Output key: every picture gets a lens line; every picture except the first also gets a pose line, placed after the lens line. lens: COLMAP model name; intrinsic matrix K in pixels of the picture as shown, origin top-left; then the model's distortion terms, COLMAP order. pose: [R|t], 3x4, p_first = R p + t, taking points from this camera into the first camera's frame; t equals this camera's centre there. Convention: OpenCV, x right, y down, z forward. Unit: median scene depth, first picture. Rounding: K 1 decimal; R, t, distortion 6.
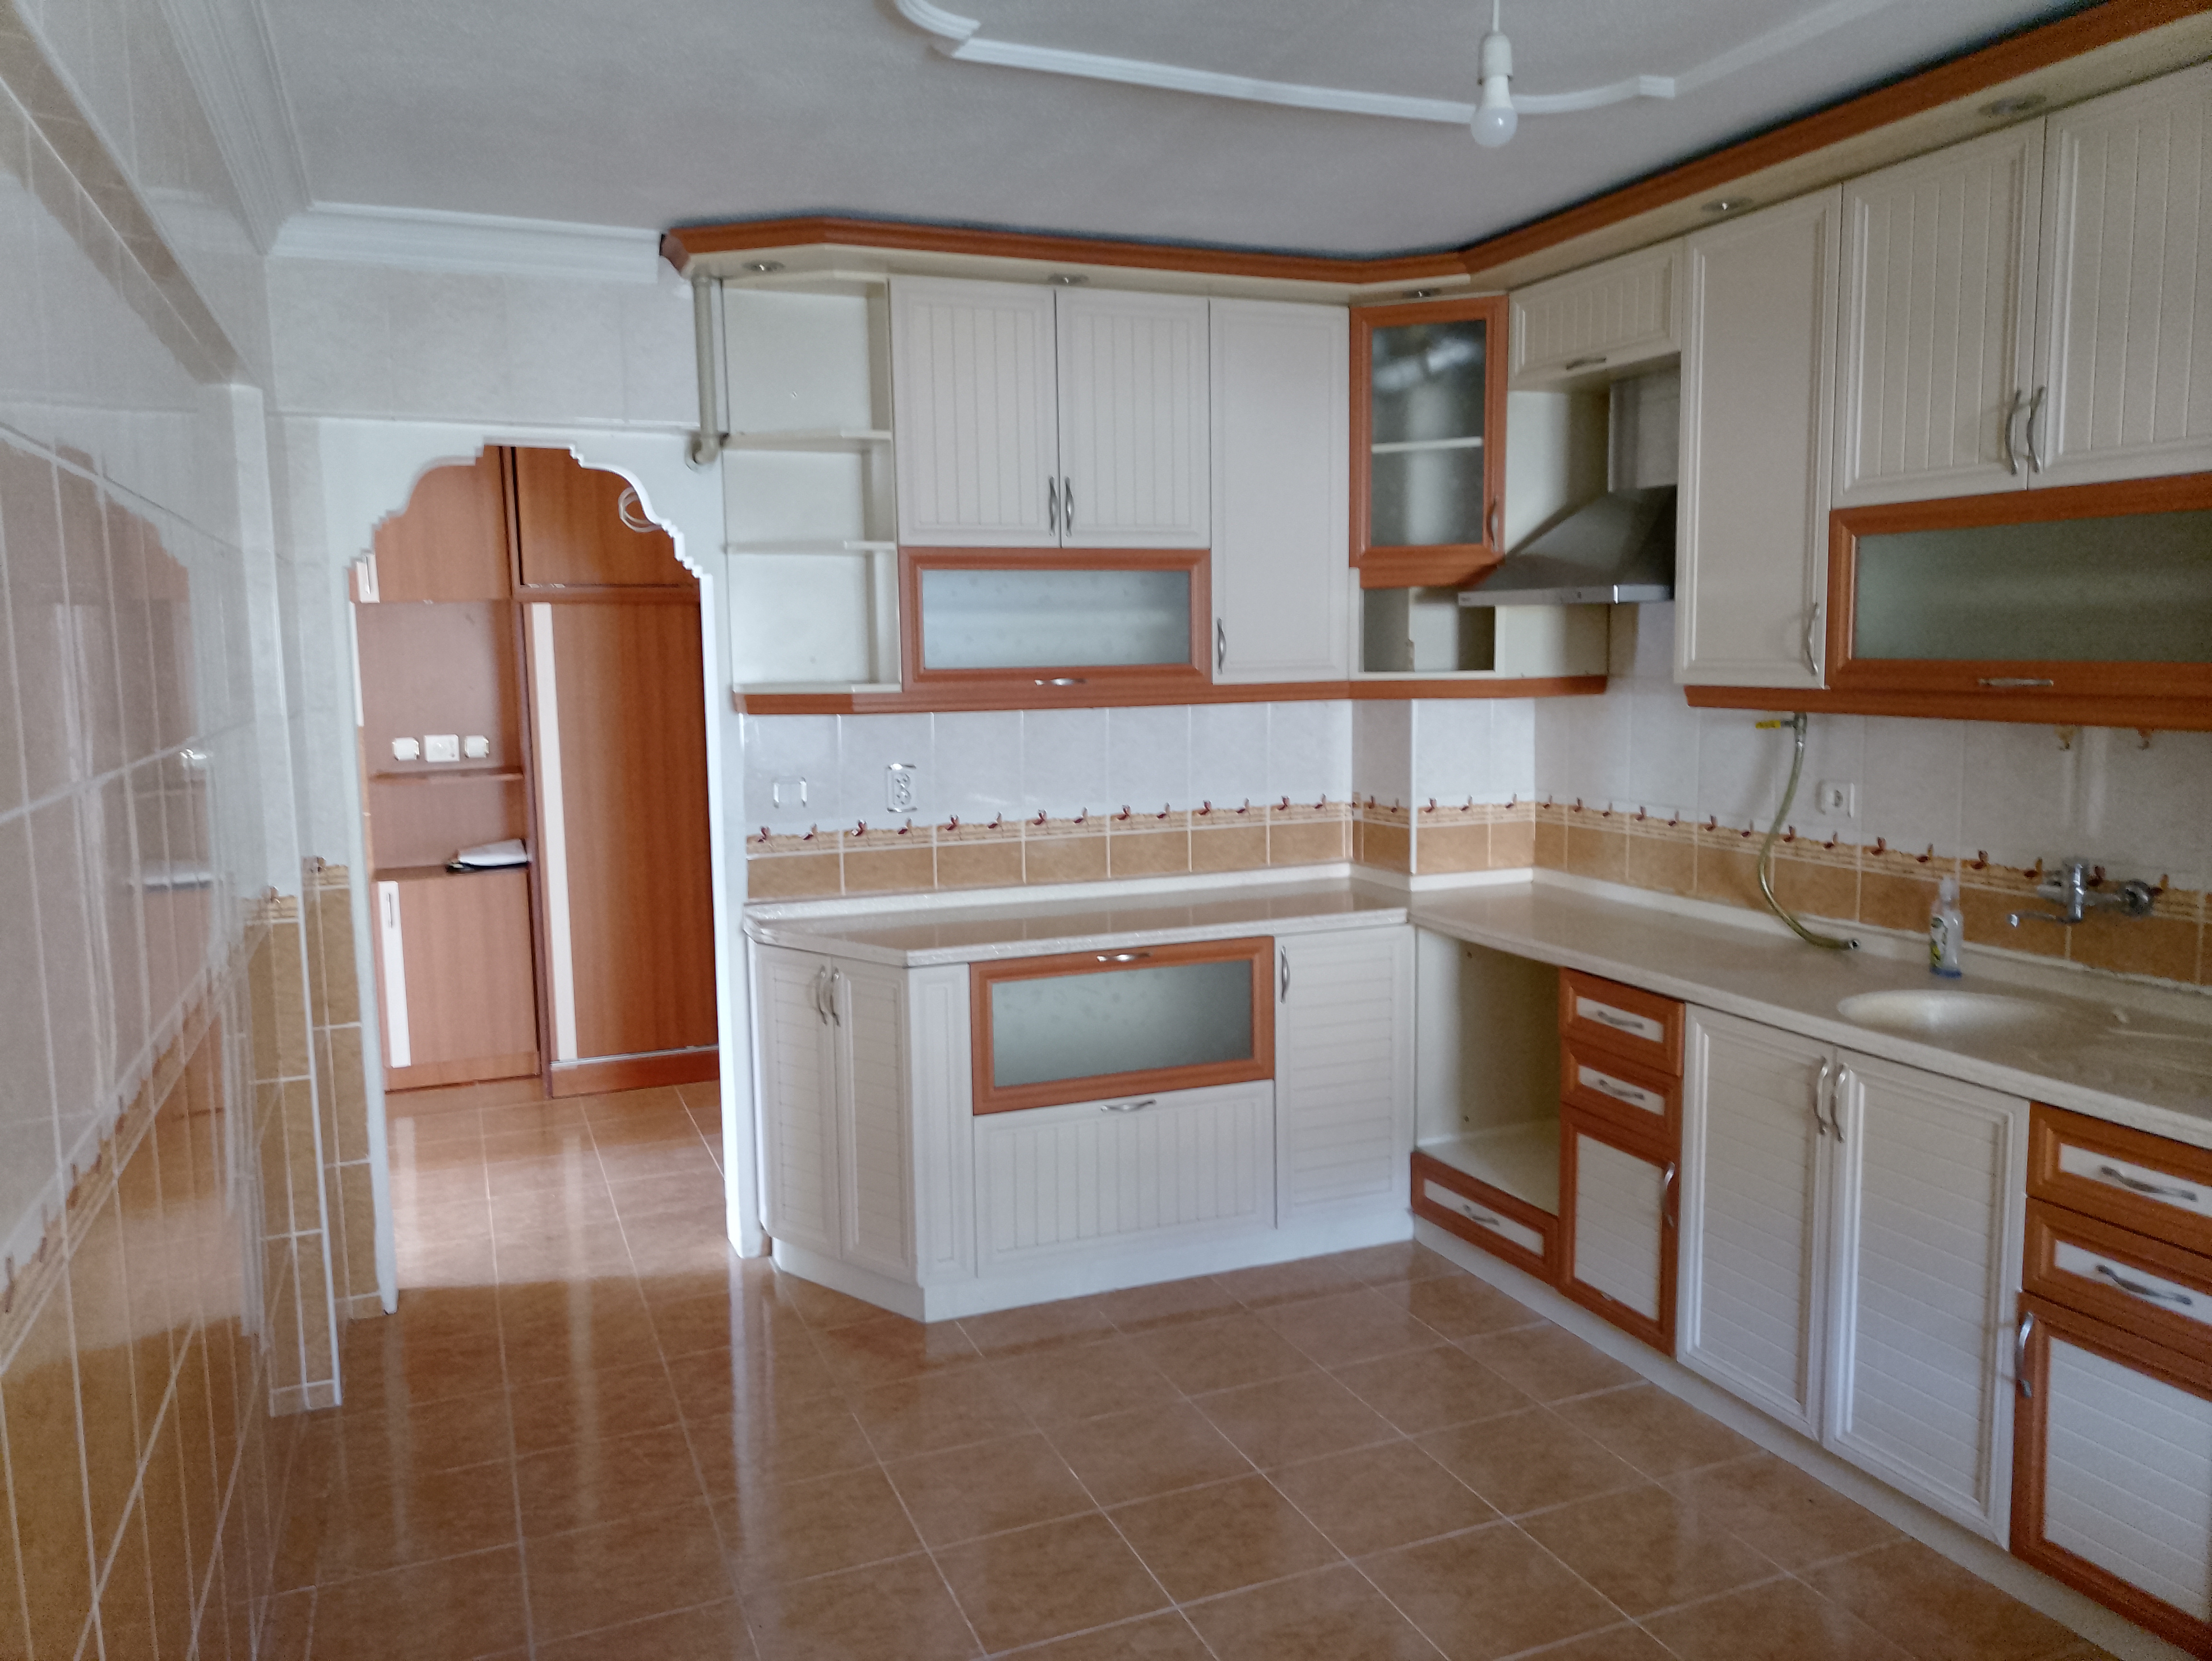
lens RADIAL K [[1619.2, 0, 1098.6], [0, 1619.2, 827.7], [0, 0, 1]] dist [0.033918, -0.034085]
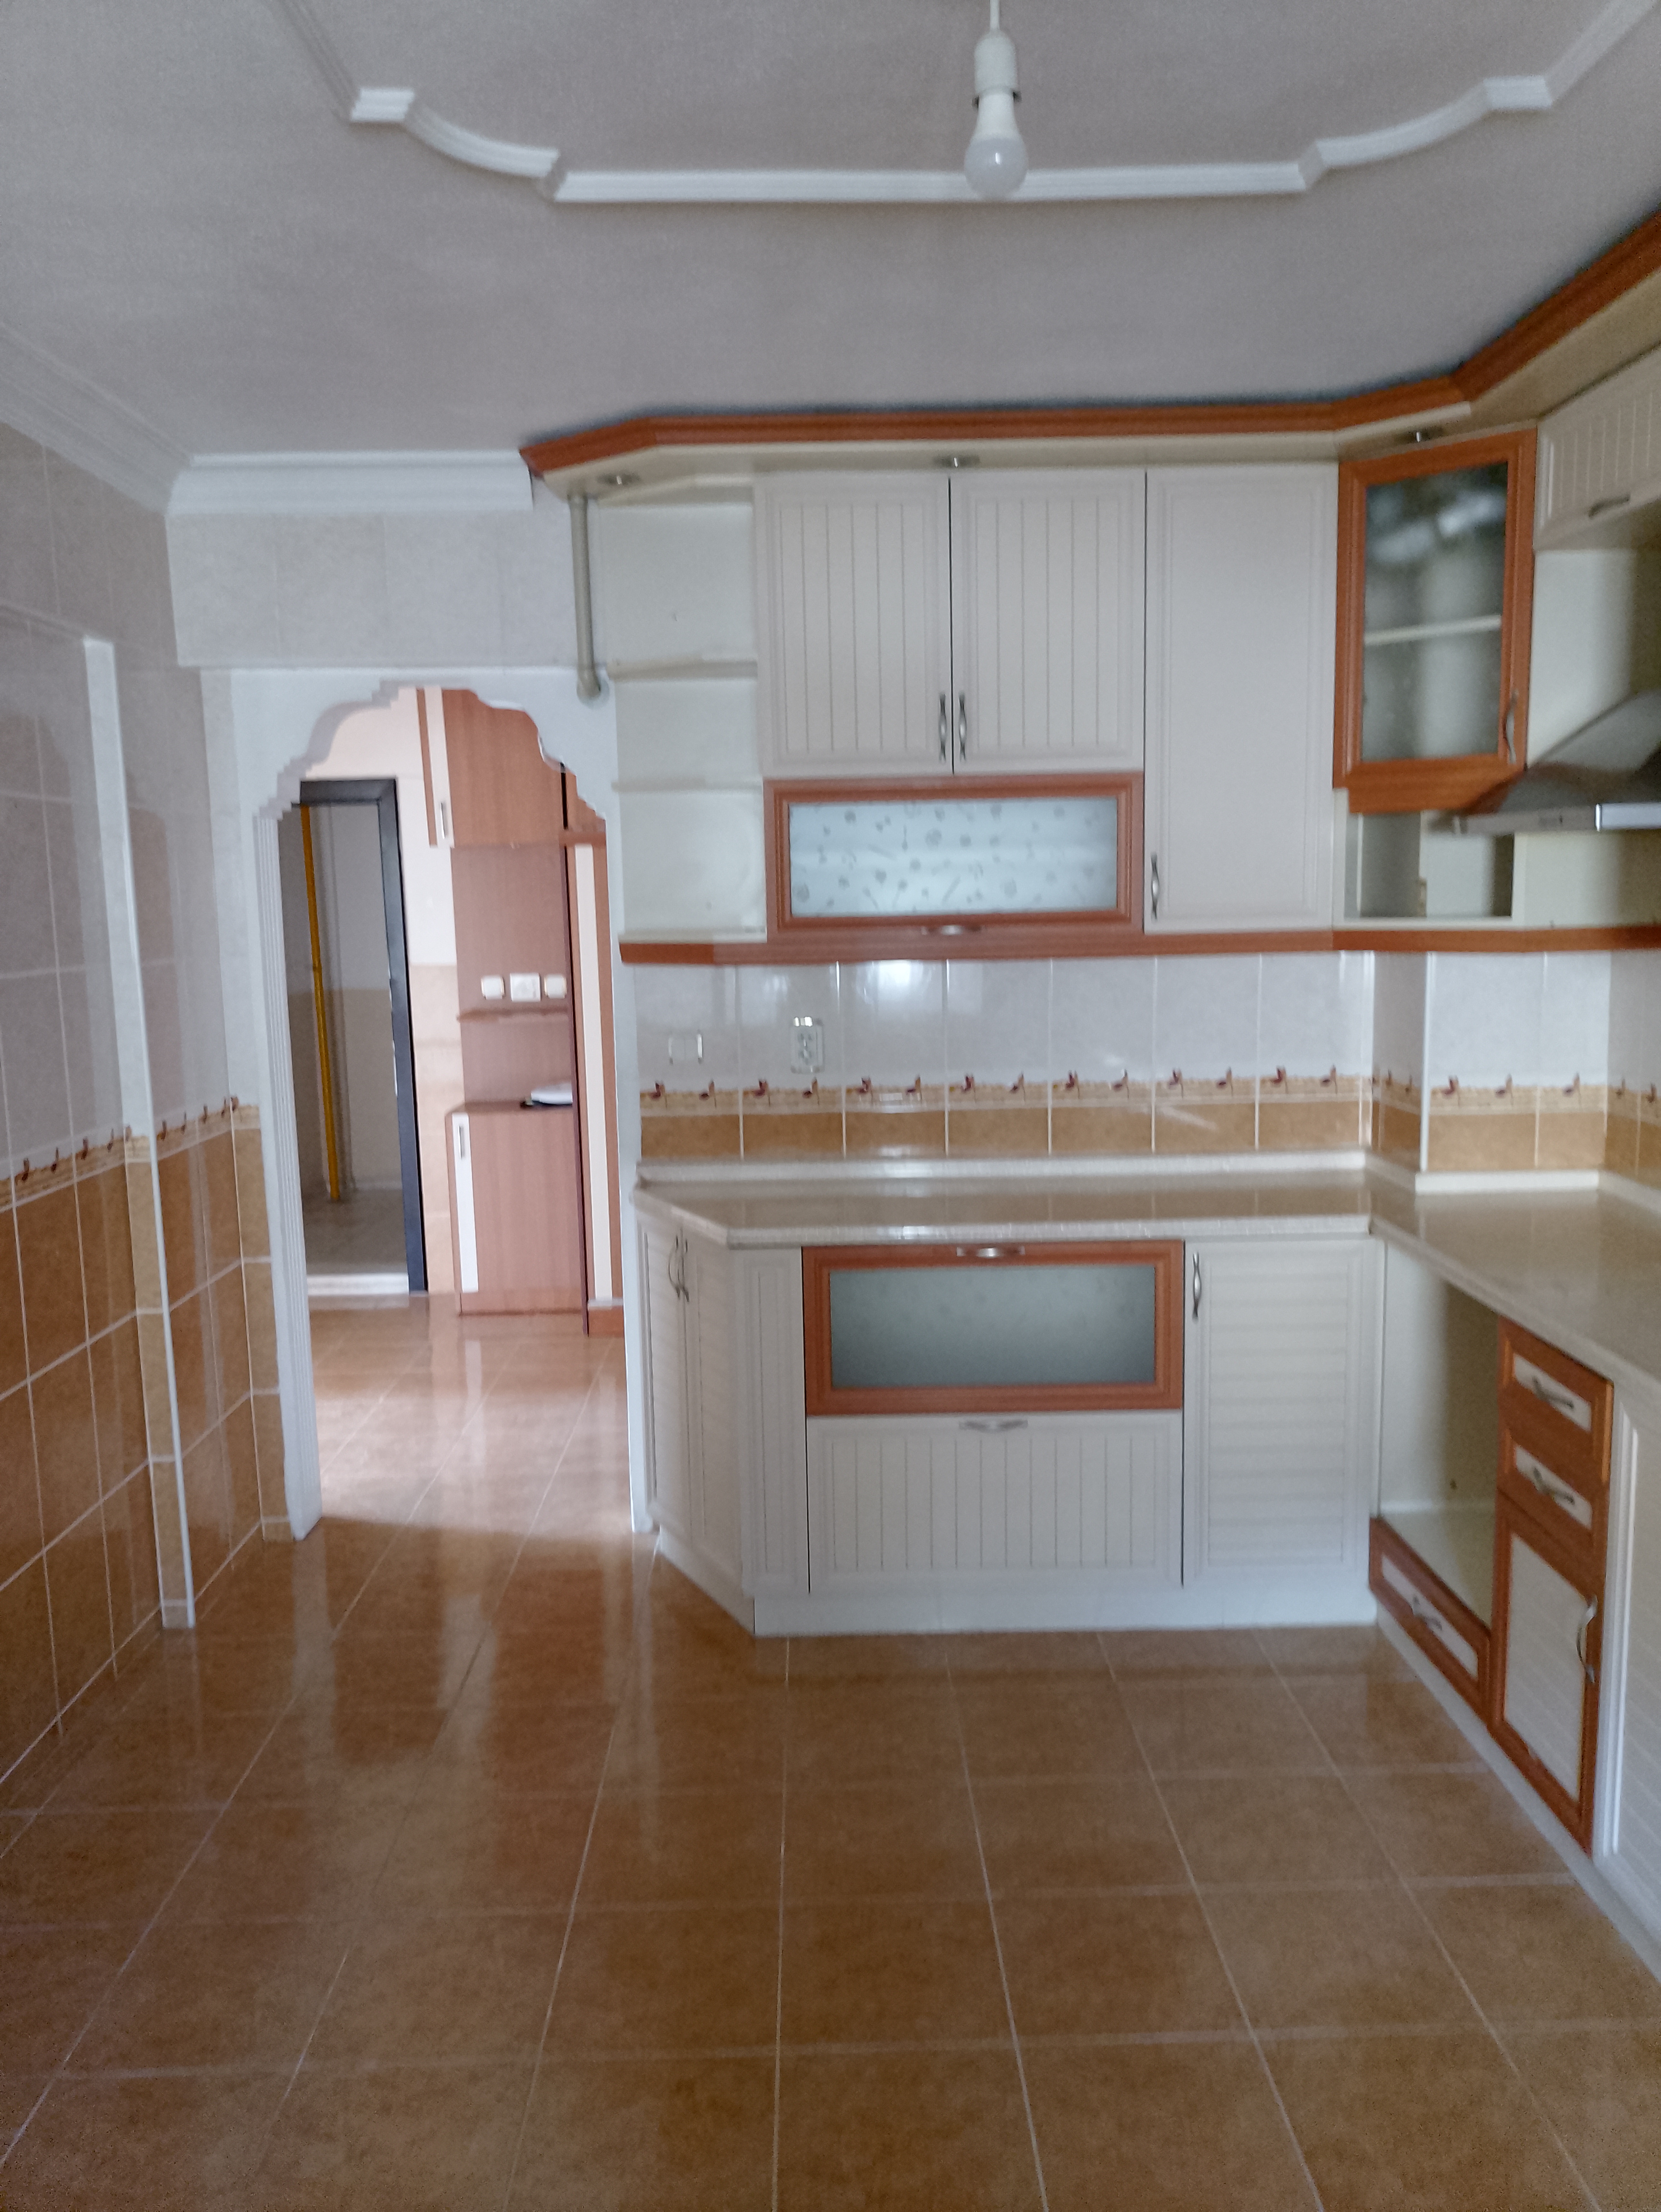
lens RADIAL K [[1633.6, 0, 830.5], [0, 1633.6, 1106.0], [0, 0, 1]] dist [0.010023, -0.001690]
pose [[0.930732, 0.044550, -0.362979, 0.235464], [-0.034937, 0.998844, 0.033007, -0.022037], [0.364030, -0.018039, 0.931213, 0.156210]]
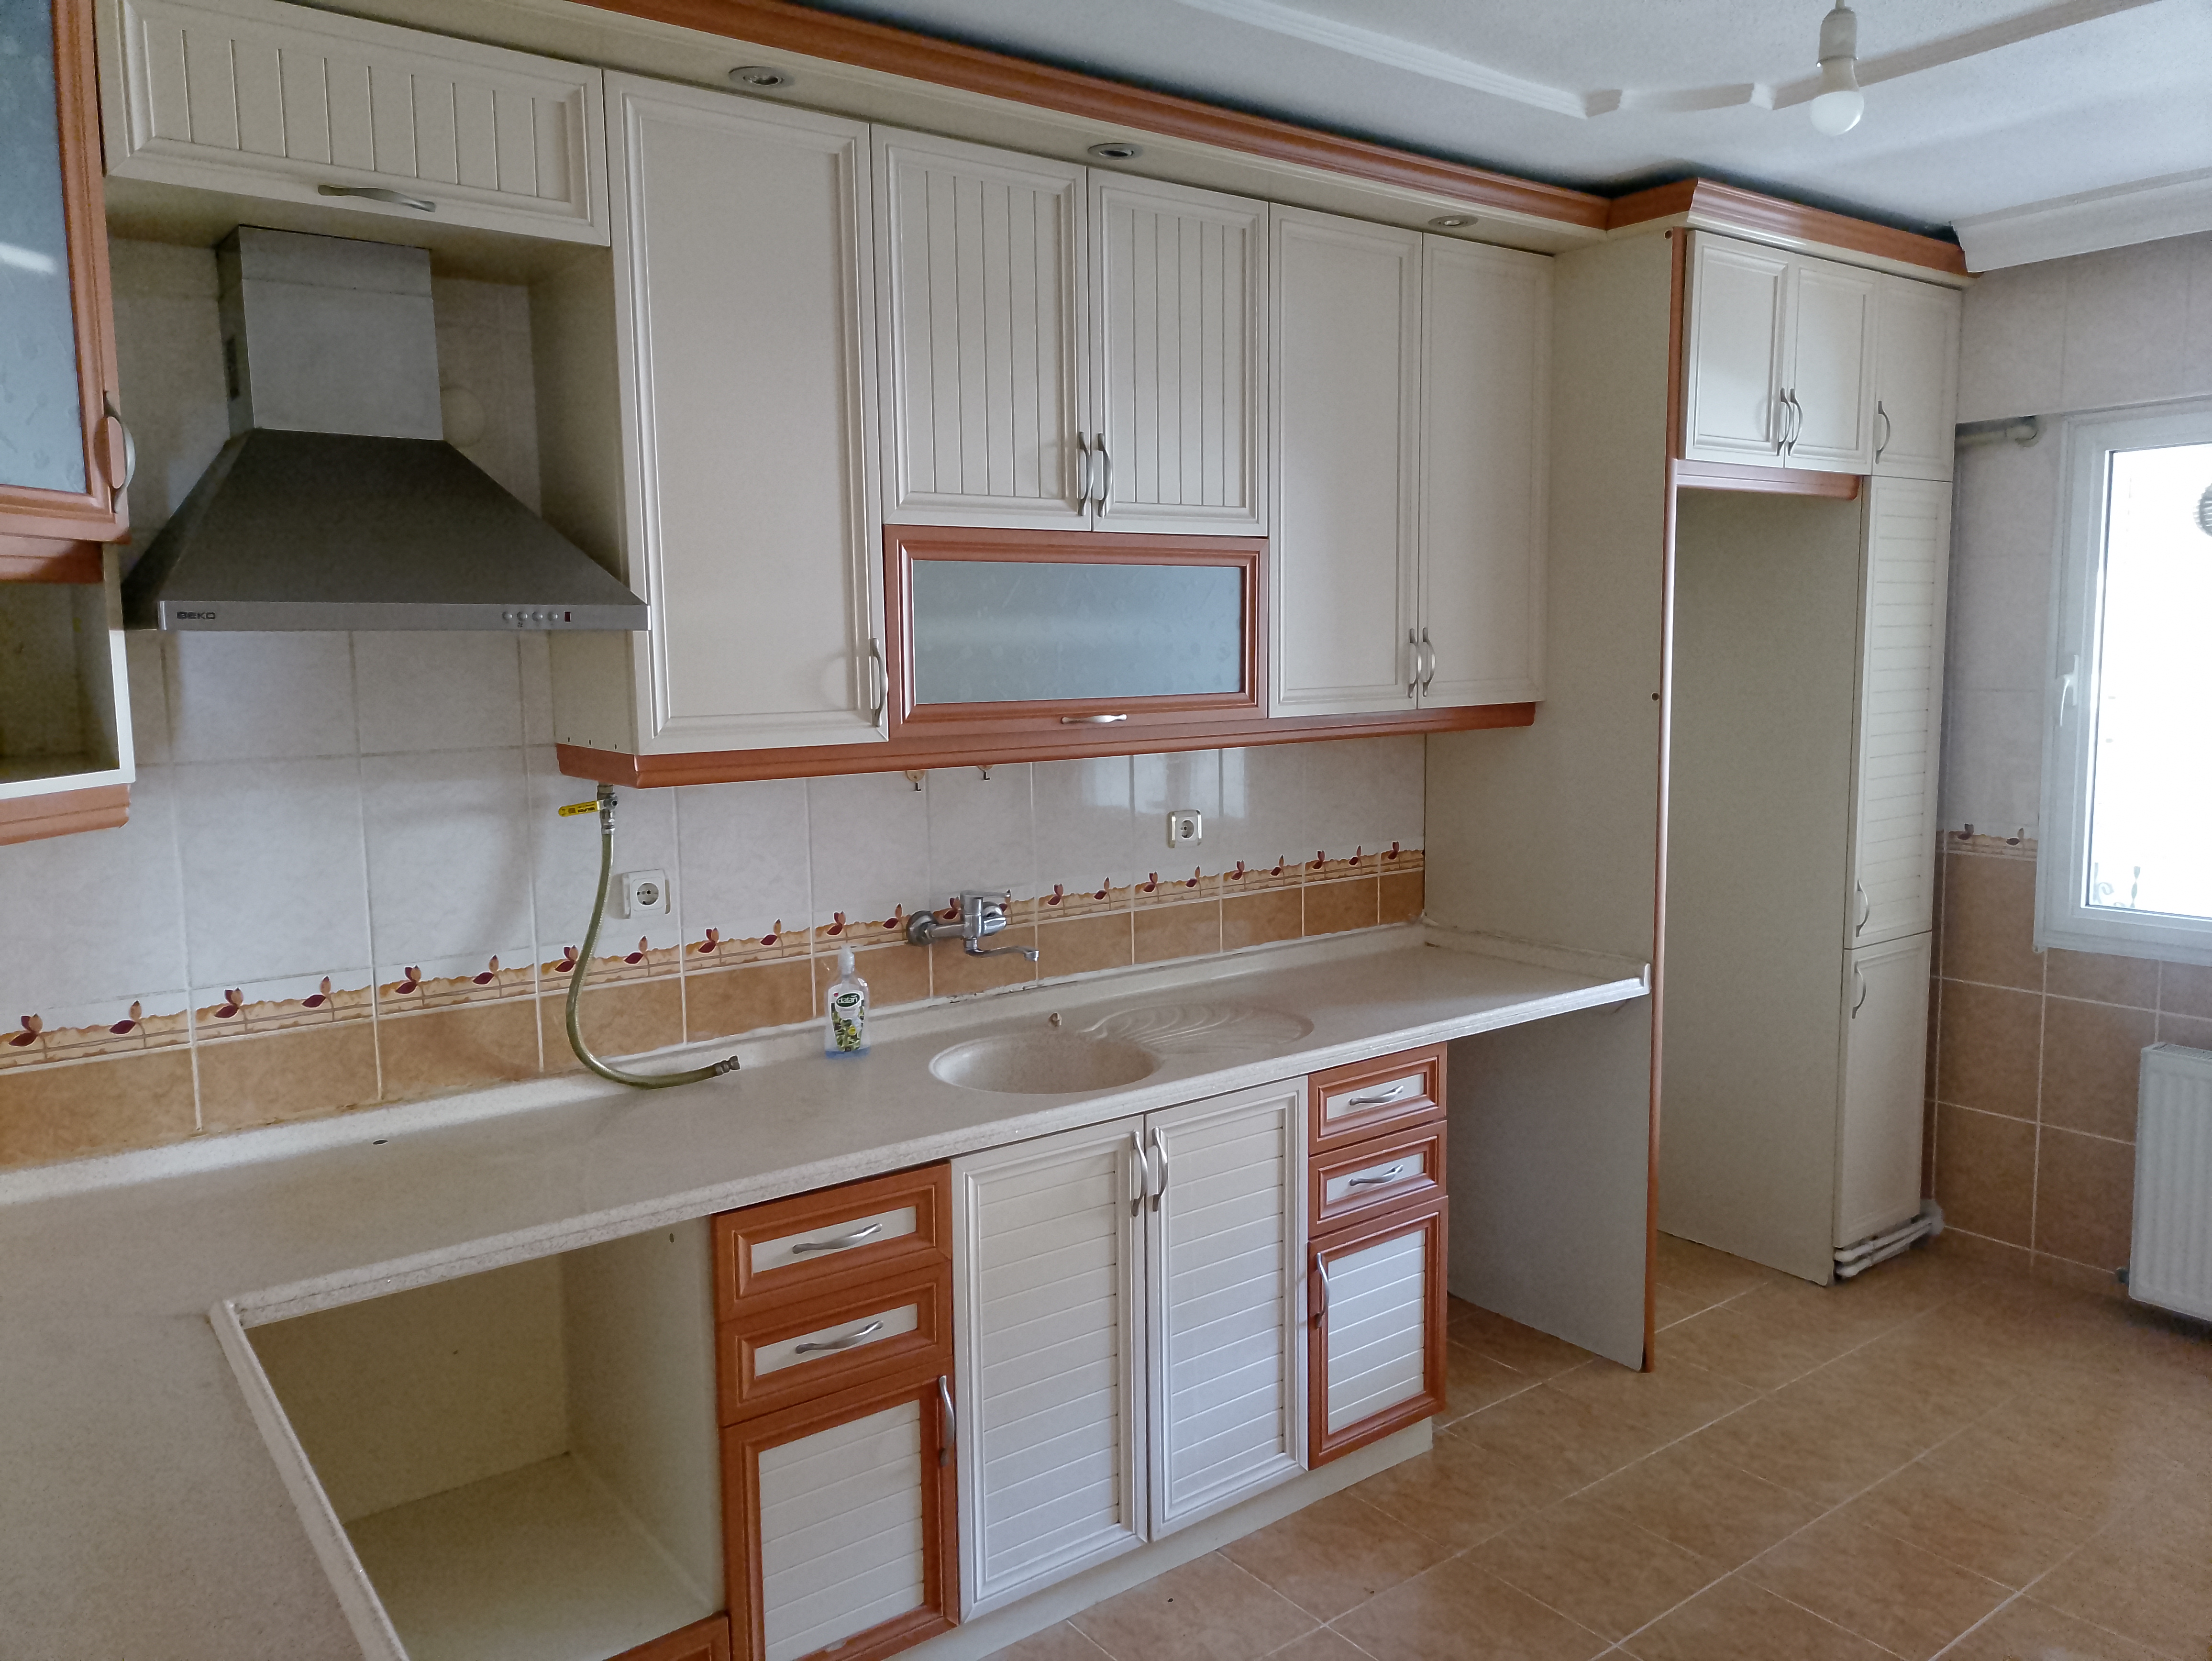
lens RADIAL K [[1619.2, 0, 1098.6], [0, 1619.2, 827.7], [0, 0, 1]] dist [0.033918, -0.034085]
pose [[-0.252681, -0.096472, 0.962728, -0.294645], [0.130803, 0.982476, 0.132782, -0.108658], [-0.958667, 0.159479, -0.235635, 0.865608]]
